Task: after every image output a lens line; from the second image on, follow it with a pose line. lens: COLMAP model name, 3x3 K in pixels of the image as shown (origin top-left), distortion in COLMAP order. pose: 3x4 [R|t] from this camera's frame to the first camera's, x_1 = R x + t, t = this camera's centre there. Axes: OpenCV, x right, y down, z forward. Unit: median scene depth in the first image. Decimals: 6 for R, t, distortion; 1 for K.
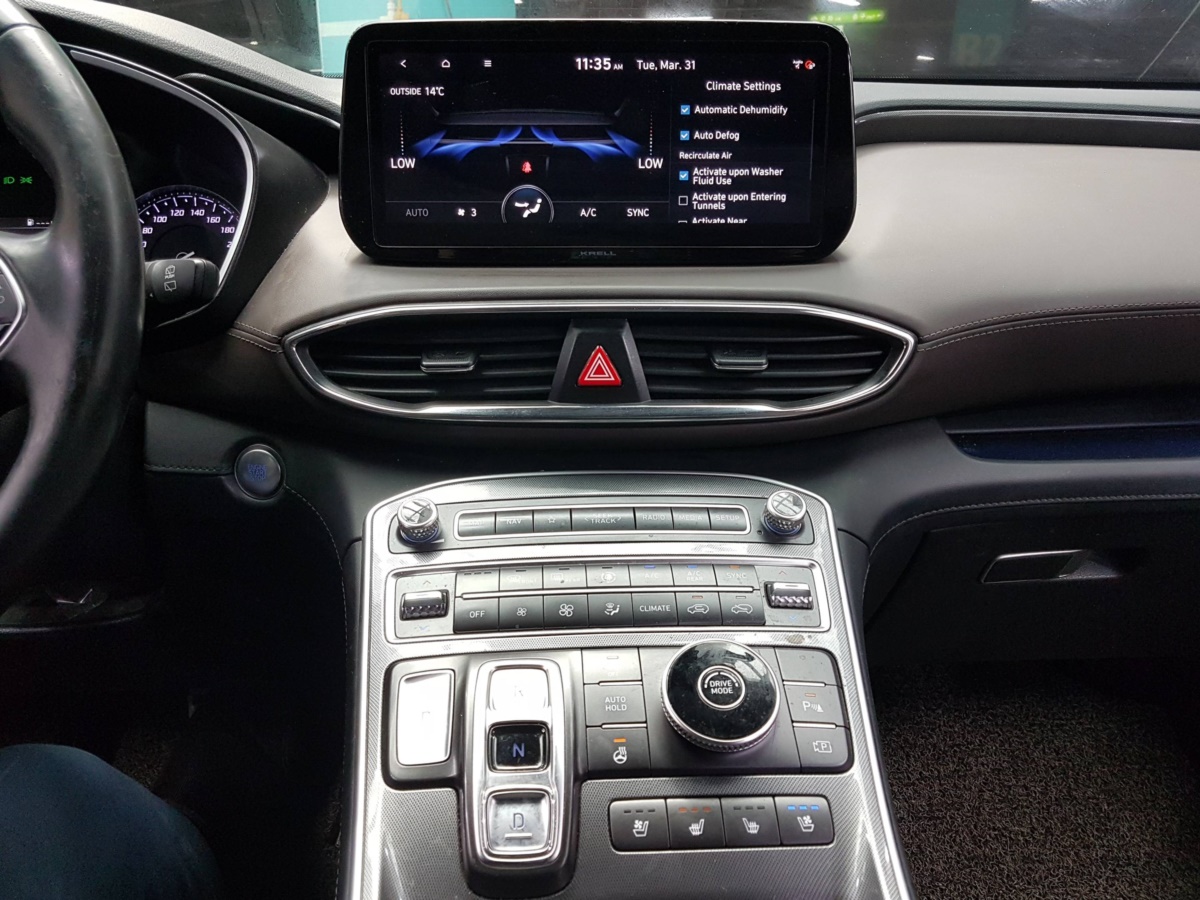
lens RADIAL K [[847.7, 0, 583.0], [0, 847.7, 451.3], [0, 0, 1]] dist [0.035992, -0.000020]
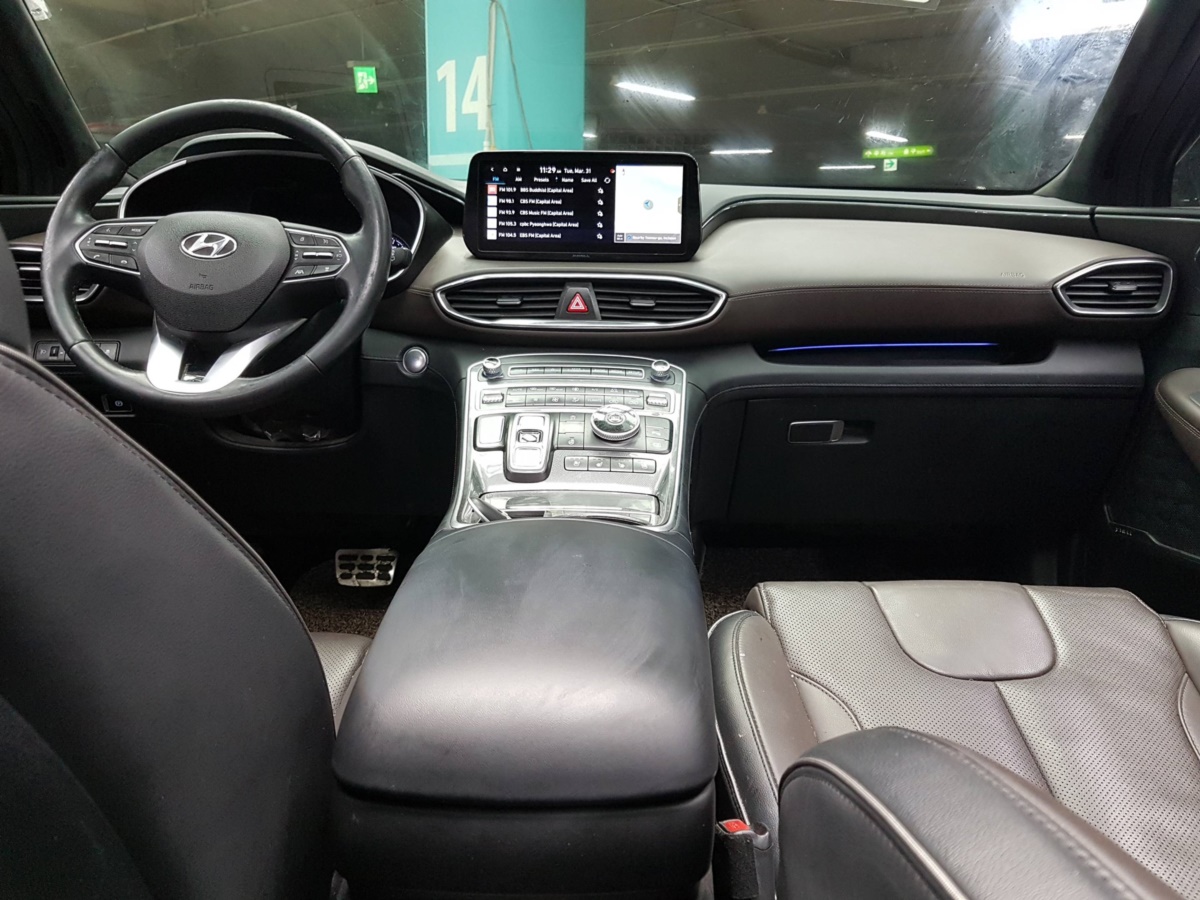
lens RADIAL K [[919.3, 0, 579.4], [0, 919.3, 447.5], [0, 0, 1]] dist [0.005868, -0.004690]
pose [[0.996175, 0.032834, -0.080975, 0.223558], [-0.044212, 0.988735, -0.142995, 0.595795], [0.075367, 0.146028, 0.986405, -1.258673]]
